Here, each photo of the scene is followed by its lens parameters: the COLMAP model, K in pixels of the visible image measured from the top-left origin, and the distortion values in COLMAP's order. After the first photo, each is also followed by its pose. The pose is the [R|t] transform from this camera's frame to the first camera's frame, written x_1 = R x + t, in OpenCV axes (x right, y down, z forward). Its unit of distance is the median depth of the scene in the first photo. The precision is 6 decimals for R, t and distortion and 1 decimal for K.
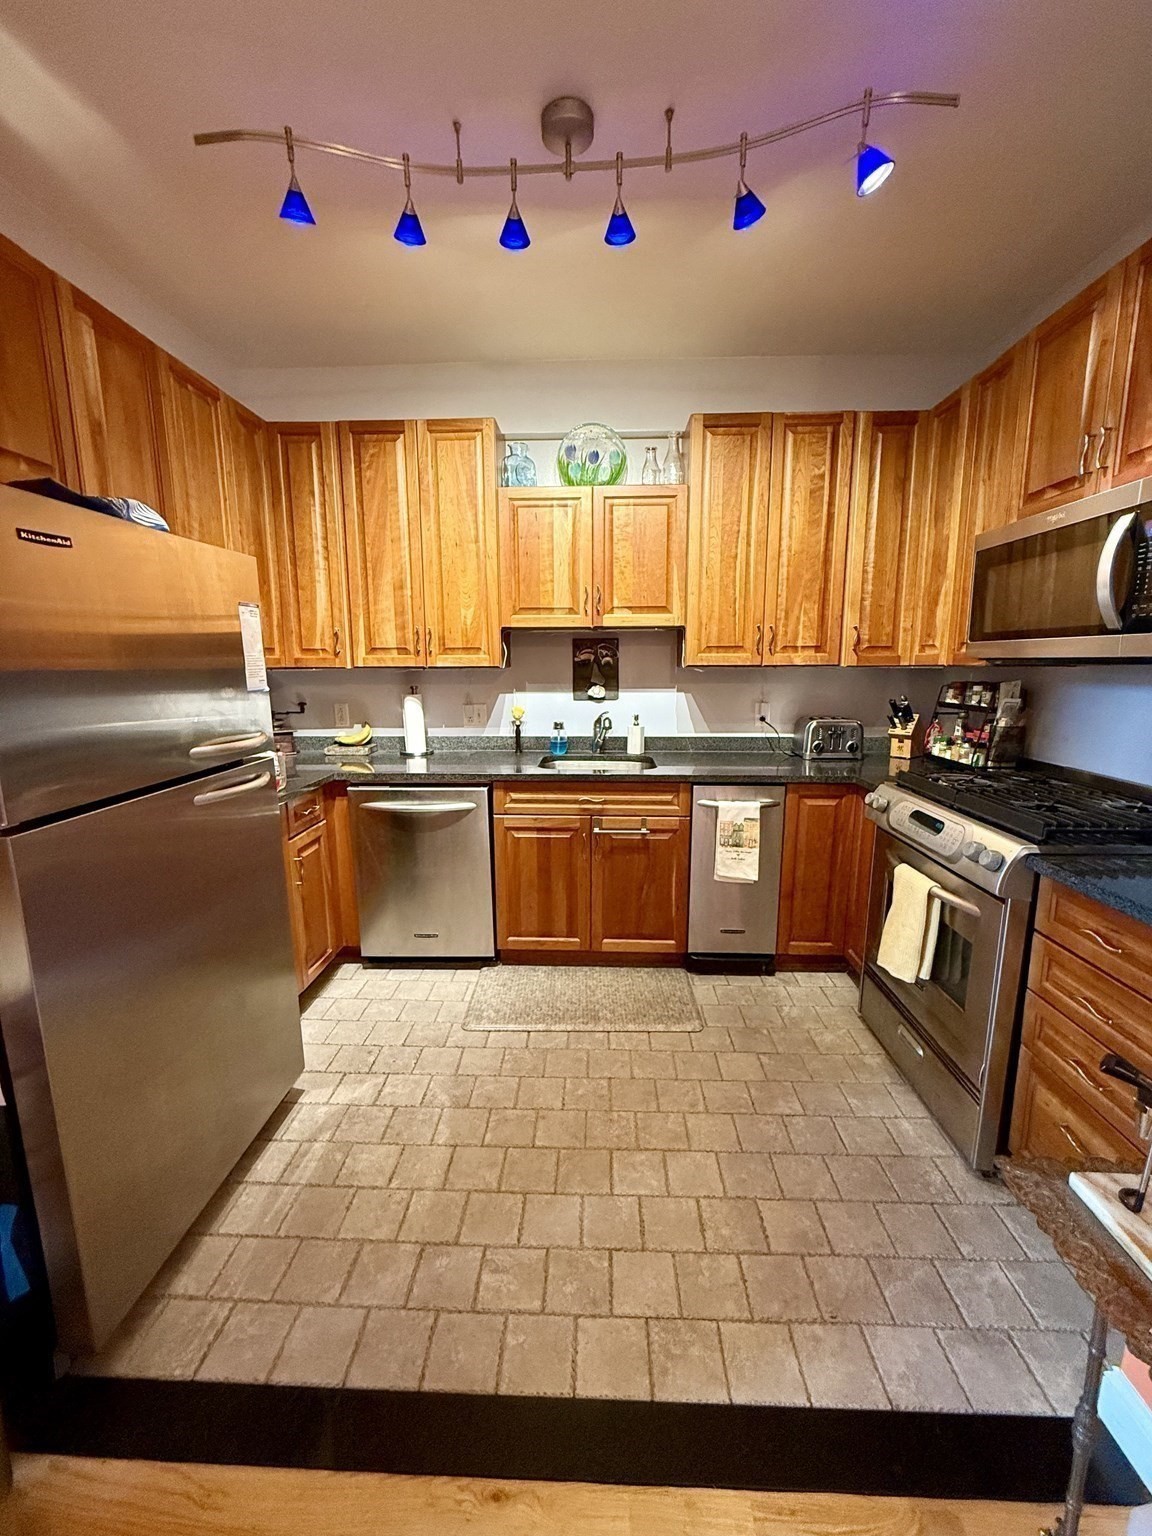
lens RADIAL K [[613.2, 0, 577.4], [0, 613.2, 764.0], [0, 0, 1]] dist [-0.001159, 0.000268]
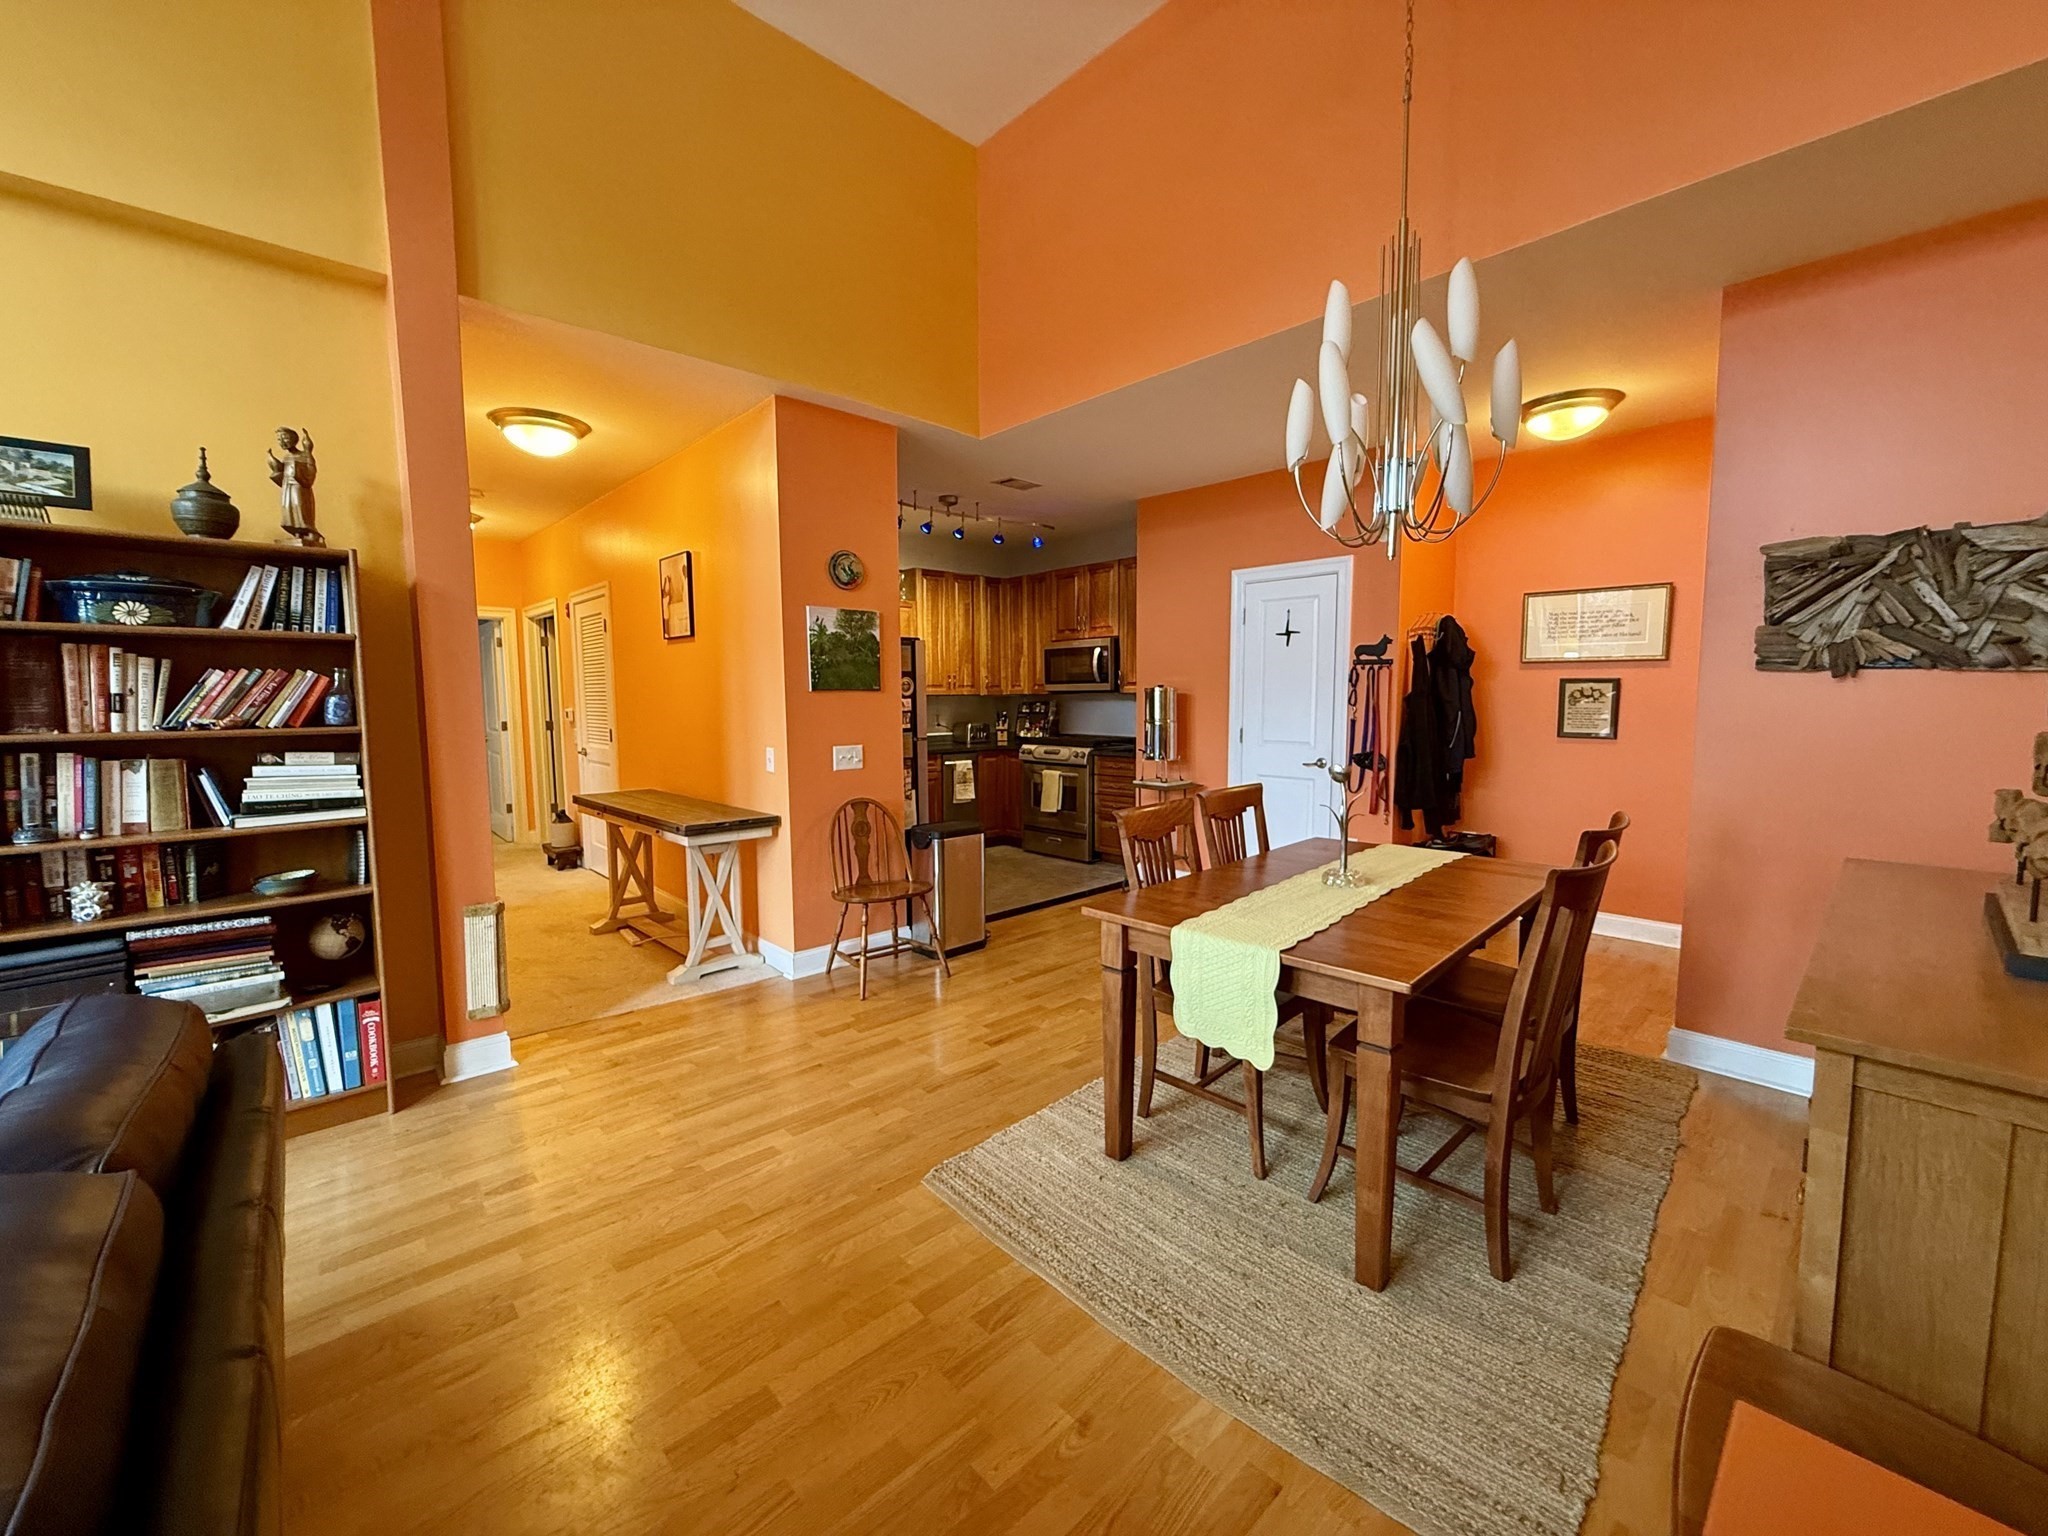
lens RADIAL K [[817.6, 0, 1024.0], [0, 817.6, 768.0], [0, 0, 1]] dist [-0.001159, 0.000268]
pose [[0.705334, -0.065844, 0.705810, -1.576997], [0.123450, 0.991872, -0.030836, 0.201717], [-0.698043, 0.108882, 0.707730, -1.103447]]
